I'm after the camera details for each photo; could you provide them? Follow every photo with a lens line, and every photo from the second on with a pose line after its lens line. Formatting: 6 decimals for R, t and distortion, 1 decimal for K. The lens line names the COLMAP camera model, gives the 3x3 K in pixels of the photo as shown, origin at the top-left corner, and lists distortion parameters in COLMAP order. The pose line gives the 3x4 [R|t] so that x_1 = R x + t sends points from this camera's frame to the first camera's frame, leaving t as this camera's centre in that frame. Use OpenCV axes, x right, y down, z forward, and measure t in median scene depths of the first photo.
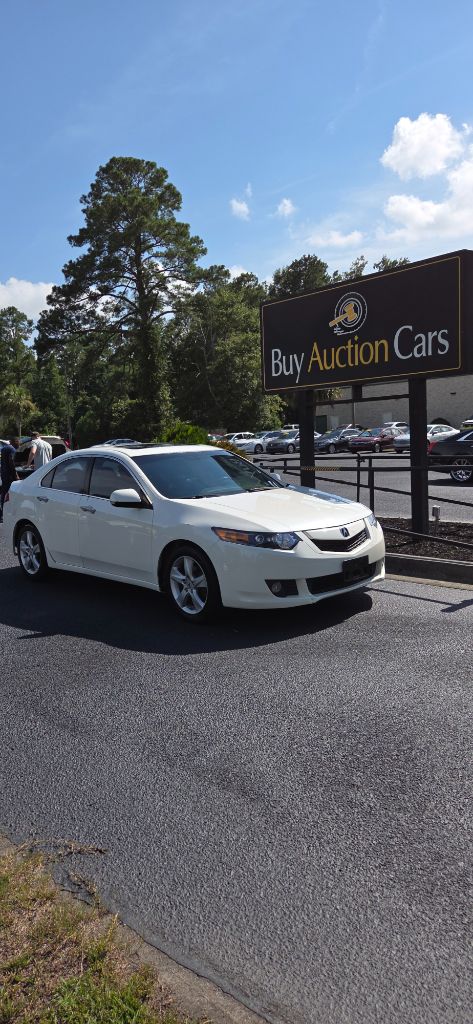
lens RADIAL K [[700.4, 0, 236.5], [0, 700.4, 512.0], [0, 0, 1]] dist [0.060768, -0.004632]
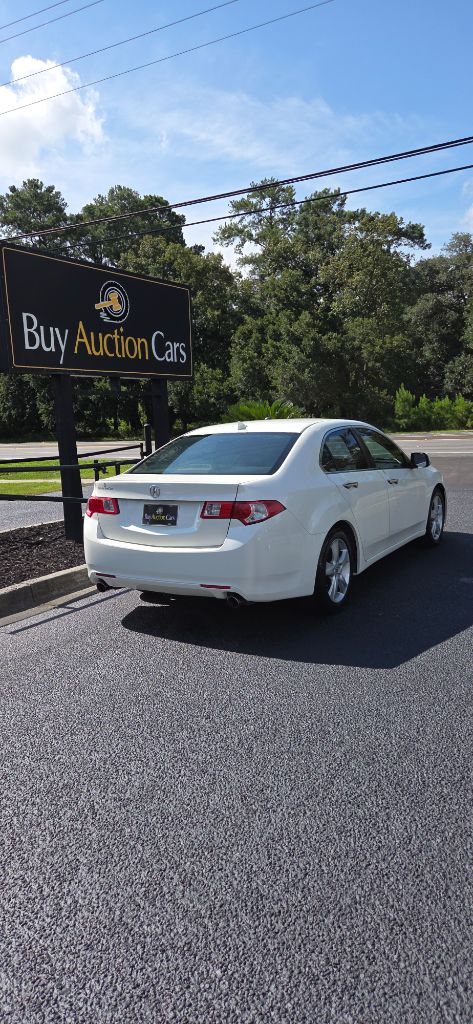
lens RADIAL K [[700.4, 0, 236.5], [0, 700.4, 512.0], [0, 0, 1]] dist [0.060768, -0.004632]
pose [[-0.268460, -0.067904, 0.960894, -0.751438], [0.157577, 0.980980, 0.113348, -0.074578], [-0.950315, 0.181844, -0.252654, 1.025323]]
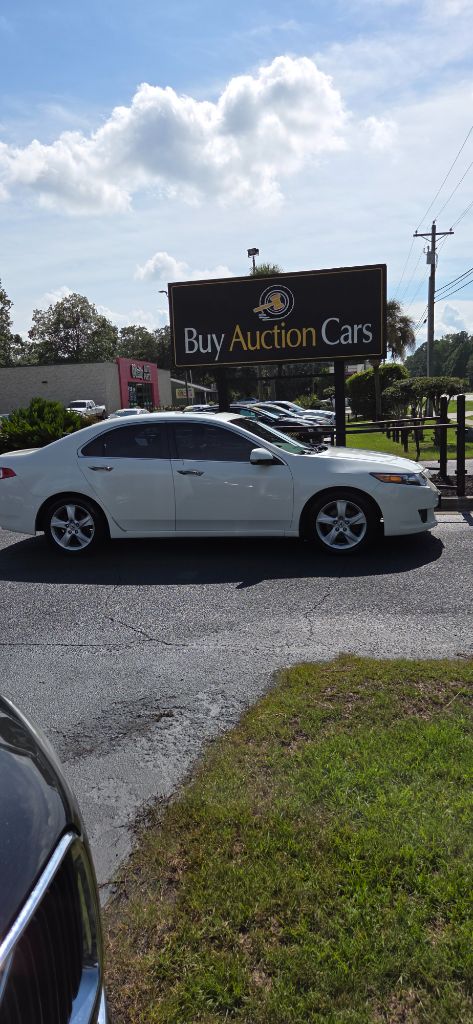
lens RADIAL K [[700.4, 0, 236.5], [0, 700.4, 512.0], [0, 0, 1]] dist [0.060768, -0.004632]
pose [[0.804062, -0.079877, 0.589156, -0.550686], [0.071954, 0.996724, 0.036934, 0.015816], [-0.590176, 0.012695, 0.807175, 0.086932]]
